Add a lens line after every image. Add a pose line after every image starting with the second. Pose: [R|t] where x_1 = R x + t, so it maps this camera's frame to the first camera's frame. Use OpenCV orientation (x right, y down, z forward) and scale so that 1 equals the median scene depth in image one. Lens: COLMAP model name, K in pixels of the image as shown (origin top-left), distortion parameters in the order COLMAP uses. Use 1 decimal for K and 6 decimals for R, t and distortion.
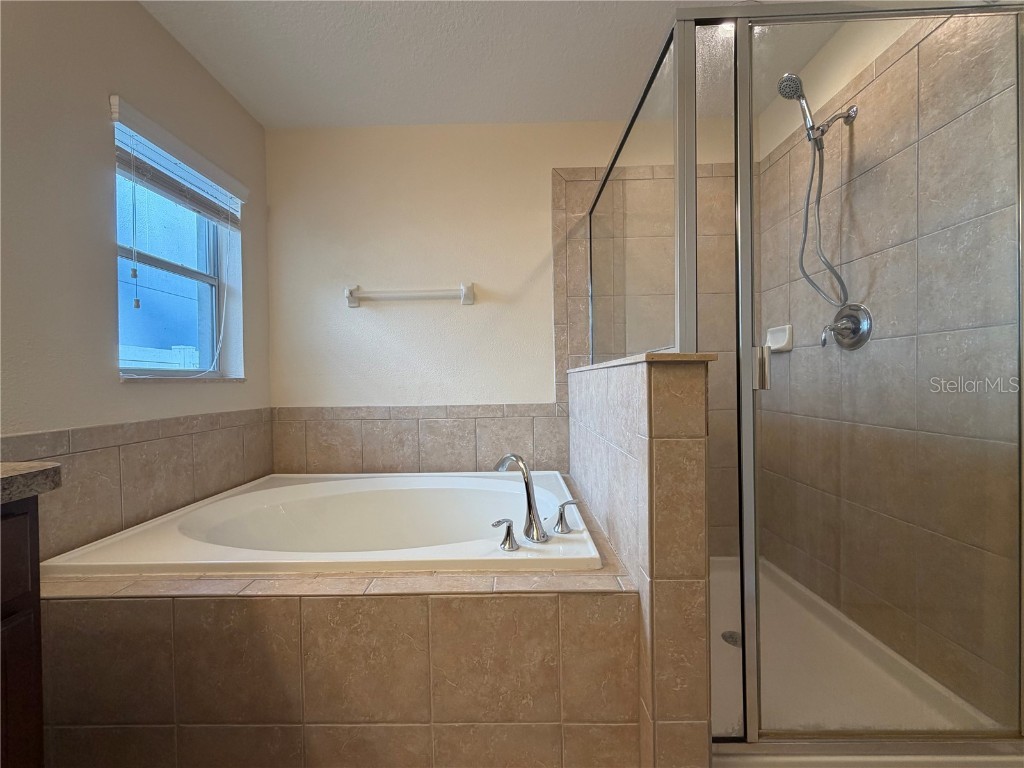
lens RADIAL K [[407.4, 0, 512.0], [0, 407.4, 384.0], [0, 0, 1]] dist [-0.000250, 0.000217]
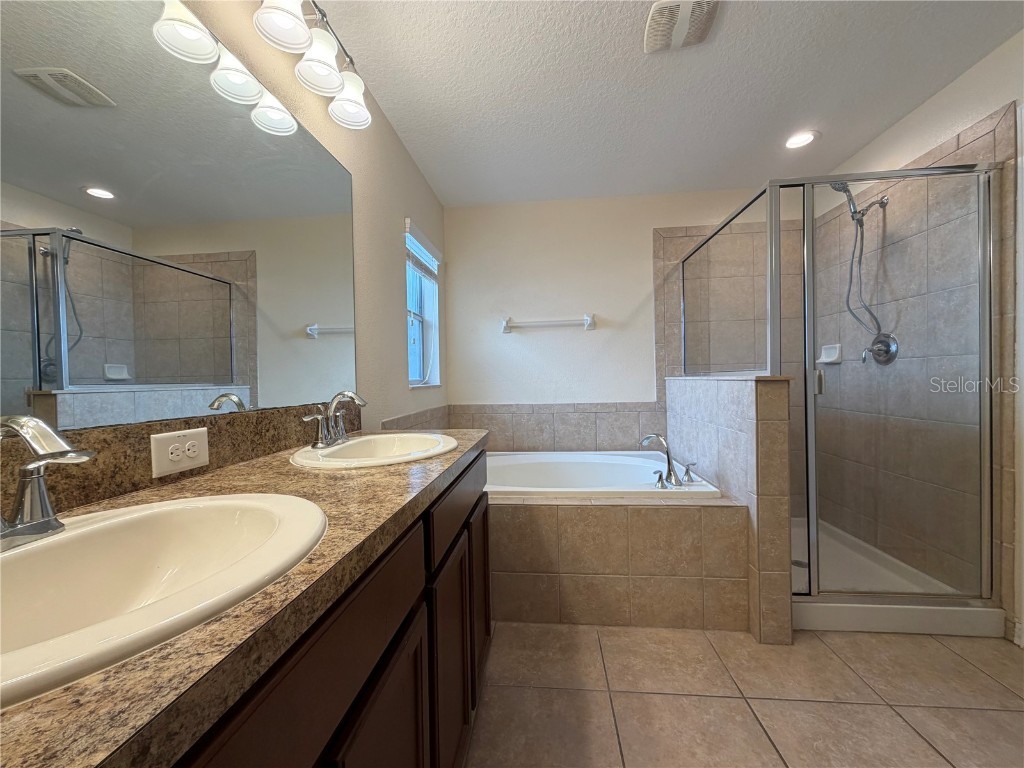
lens RADIAL K [[407.4, 0, 512.0], [0, 407.4, 384.0], [0, 0, 1]] dist [-0.000250, 0.000217]
pose [[0.996164, -0.004139, -0.087409, -0.354508], [0.004552, 0.999979, 0.004531, -0.028610], [0.087388, -0.004911, 0.996162, -0.552646]]
